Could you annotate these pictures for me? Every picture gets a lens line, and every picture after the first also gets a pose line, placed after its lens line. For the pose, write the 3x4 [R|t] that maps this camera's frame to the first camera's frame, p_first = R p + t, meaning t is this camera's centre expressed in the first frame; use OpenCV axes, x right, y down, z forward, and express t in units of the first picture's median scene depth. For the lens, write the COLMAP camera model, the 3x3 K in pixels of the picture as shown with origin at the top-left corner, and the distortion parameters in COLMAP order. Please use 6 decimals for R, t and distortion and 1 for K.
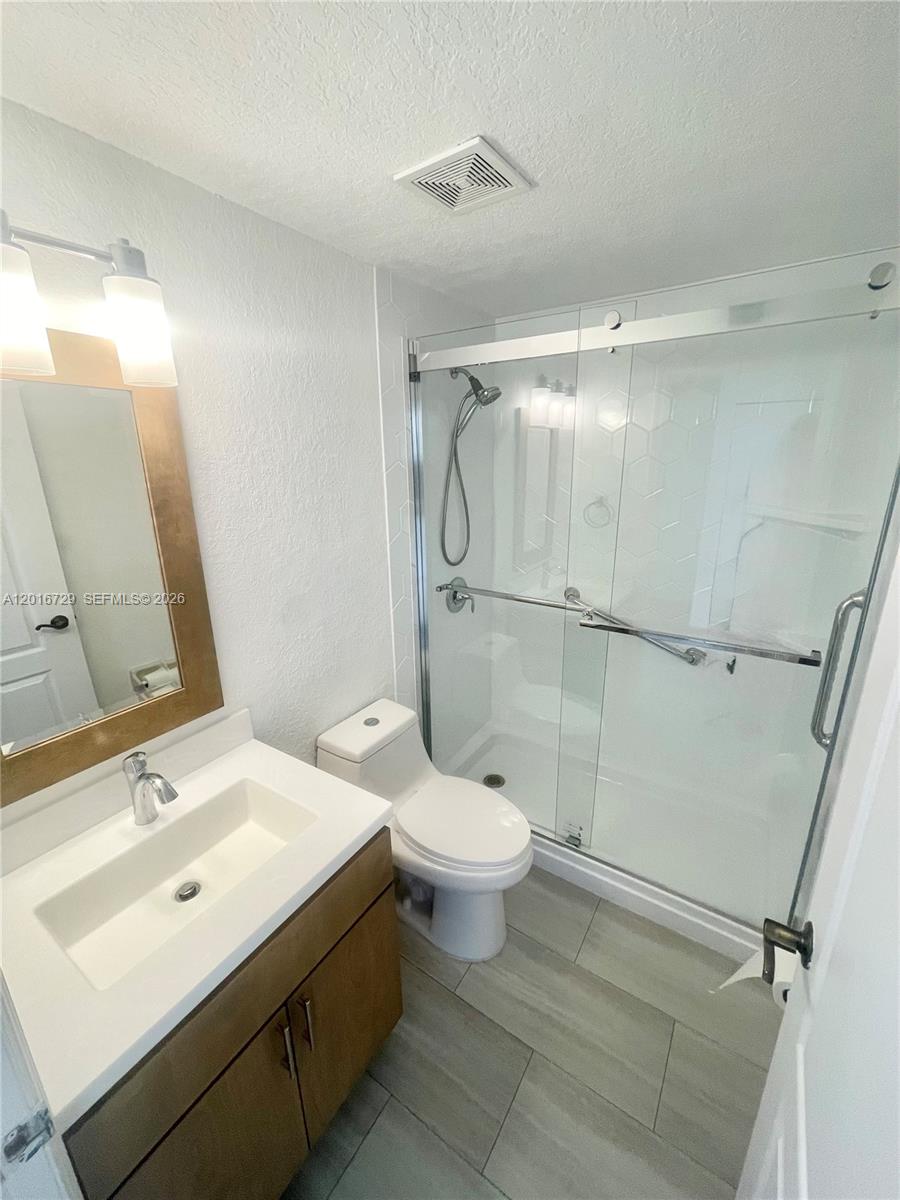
lens RADIAL K [[483.5, 0, 445.0], [0, 483.5, 589.8], [0, 0, 1]] dist [-0.004231, 0.000468]
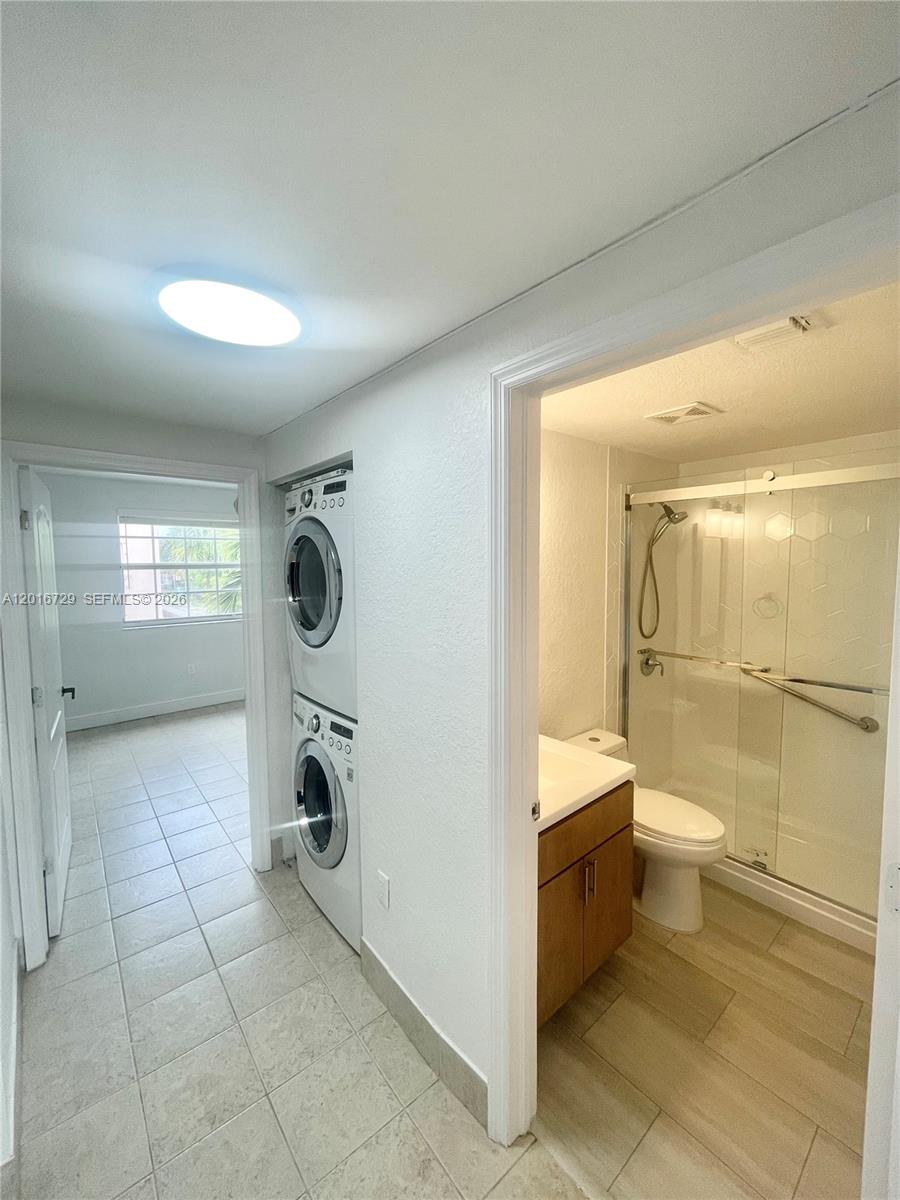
lens RADIAL K [[483.5, 0, 447.6], [0, 483.5, 598.0], [0, 0, 1]] dist [-0.004231, 0.000468]
pose [[0.962430, 0.021479, -0.270679, -0.170278], [-0.074522, 0.979482, -0.187248, 0.146238], [0.261103, 0.200384, 0.944284, -0.469000]]
